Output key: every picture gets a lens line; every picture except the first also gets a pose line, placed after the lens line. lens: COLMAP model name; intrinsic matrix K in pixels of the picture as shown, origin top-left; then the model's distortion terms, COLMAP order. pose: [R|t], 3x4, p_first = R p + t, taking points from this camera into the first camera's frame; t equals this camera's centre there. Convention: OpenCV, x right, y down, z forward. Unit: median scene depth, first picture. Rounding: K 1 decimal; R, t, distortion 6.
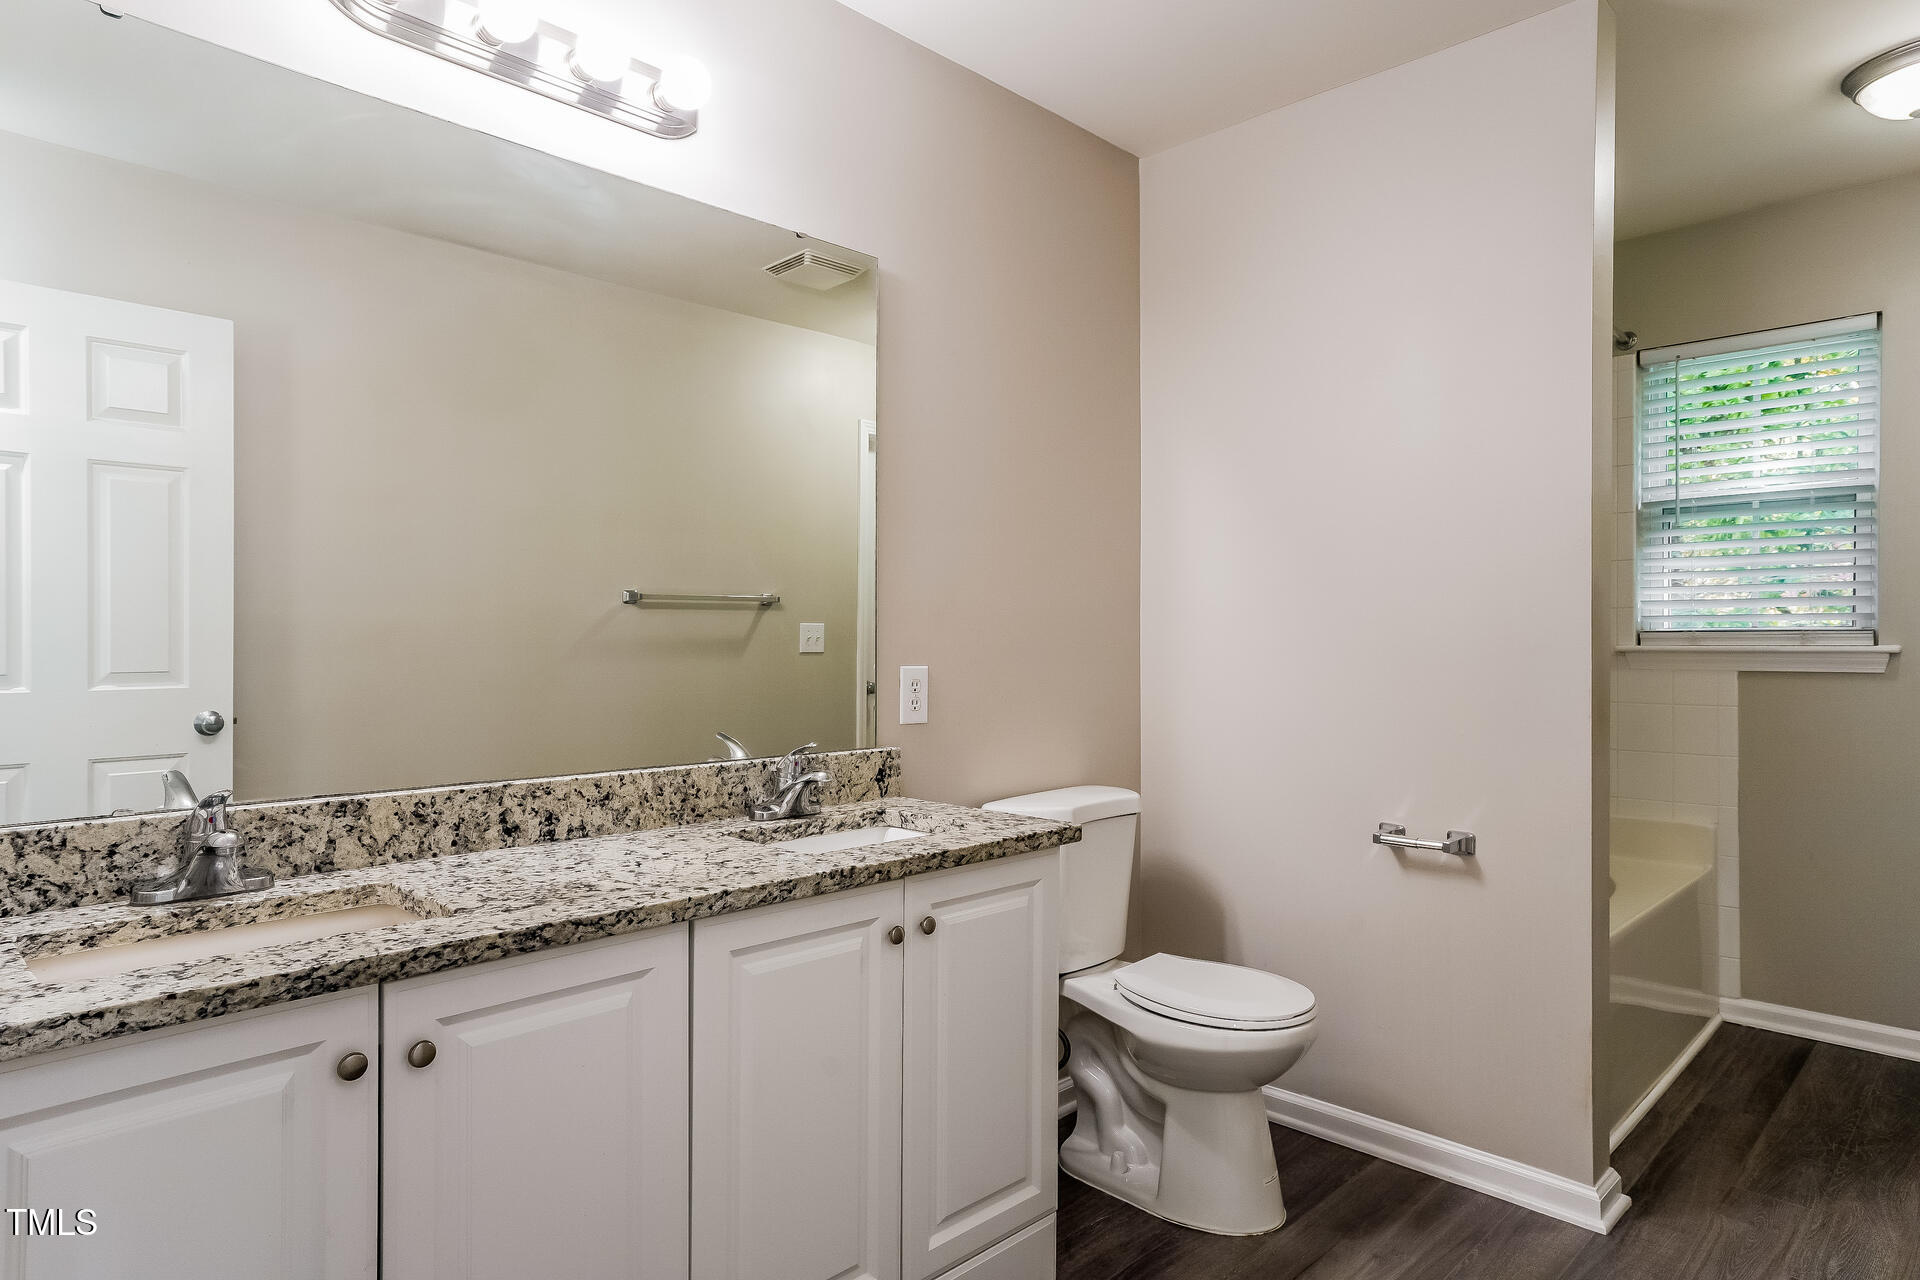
lens RADIAL K [[1146.6, 0, 961.5], [0, 1146.6, 633.7], [0, 0, 1]] dist [0.002069, 0.001545]
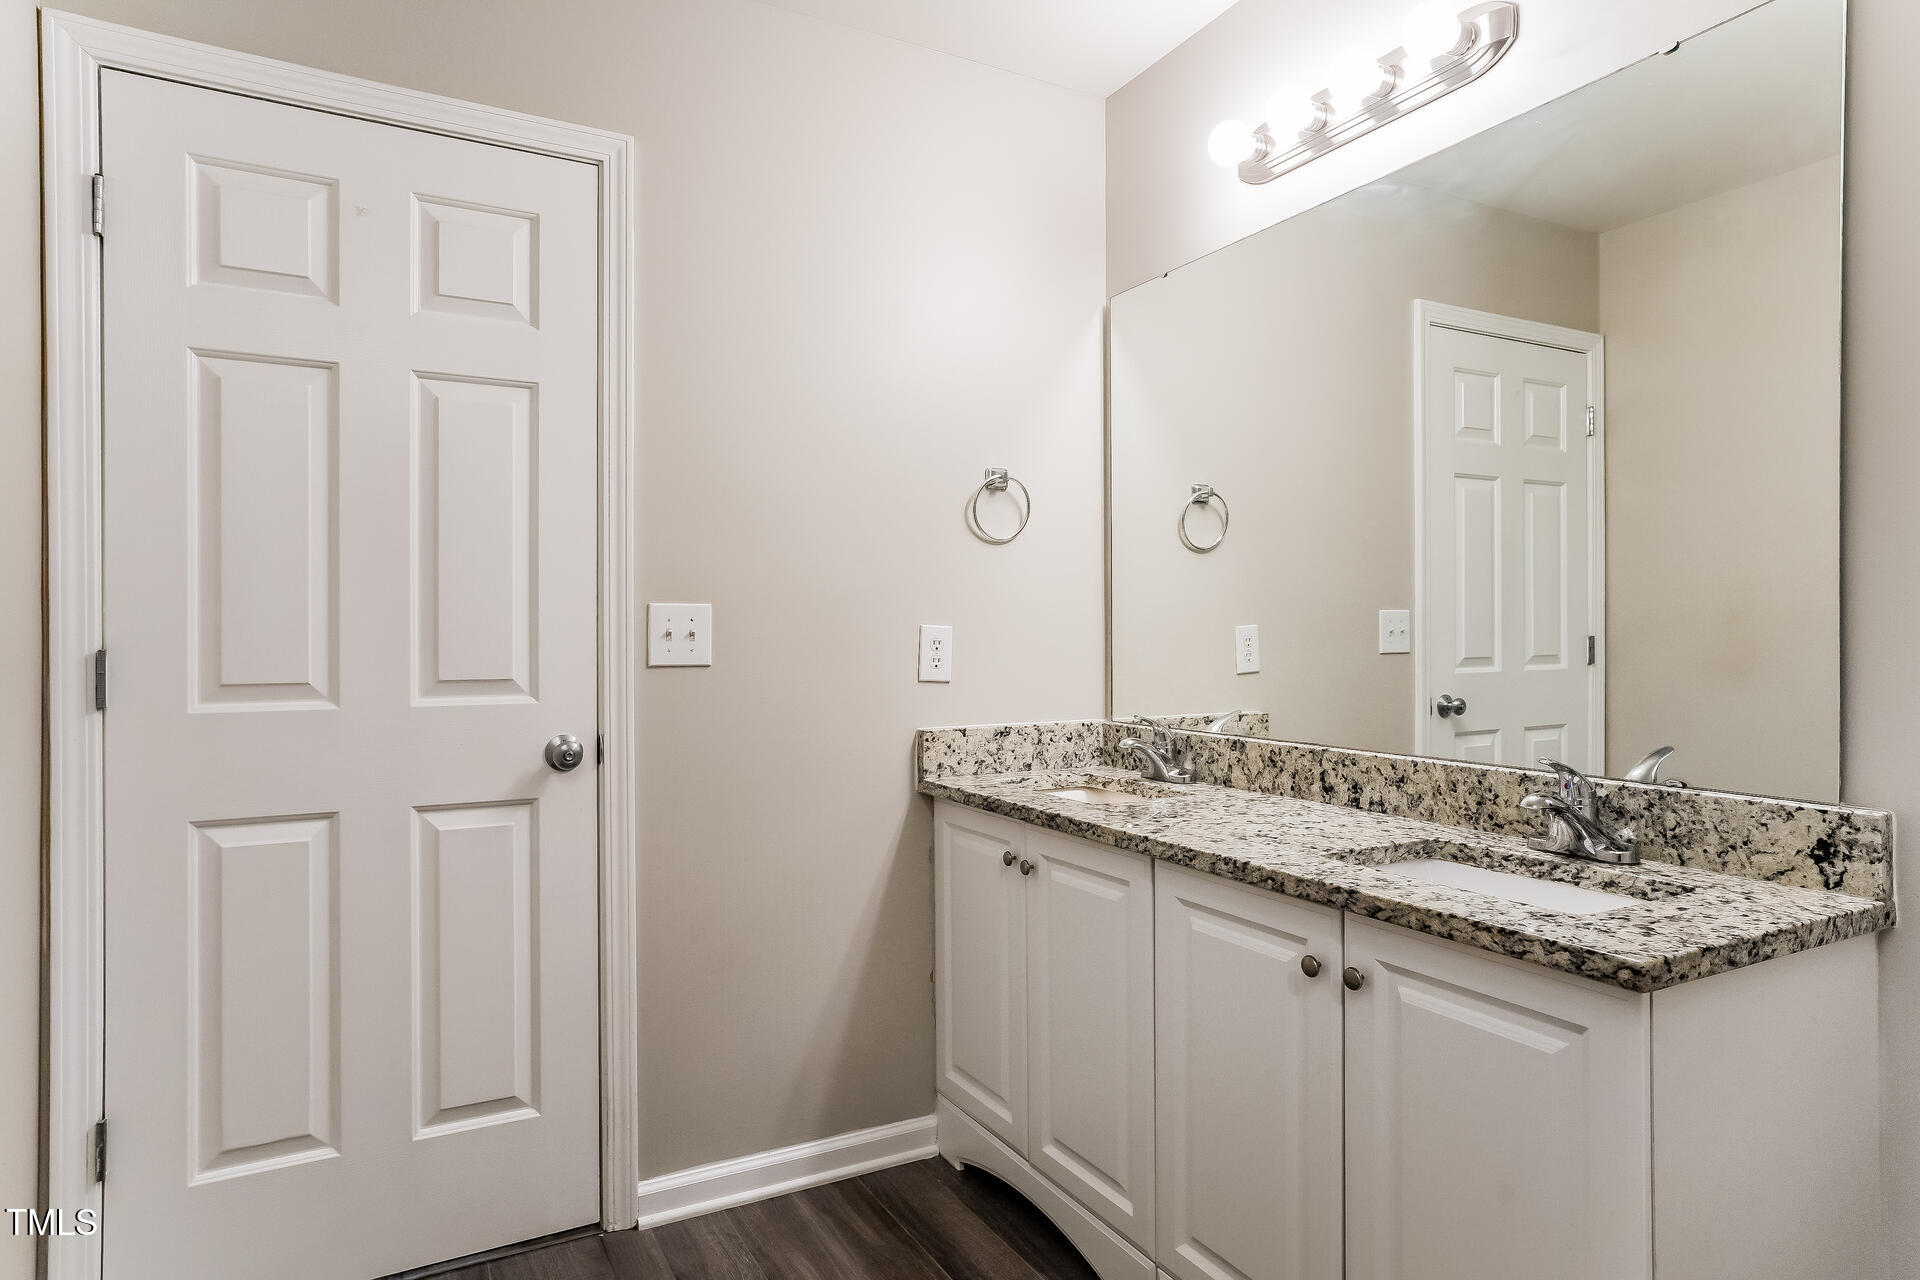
lens RADIAL K [[1108.0, 0, 961.8], [0, 1108.0, 640.0], [0, 0, 1]] dist [0.001498, 0.000784]
pose [[-0.293170, 0.002523, -0.956057, 0.766204], [0.003037, 0.999994, 0.001707, 0.016121], [0.956055, -0.002403, -0.293176, 0.942731]]
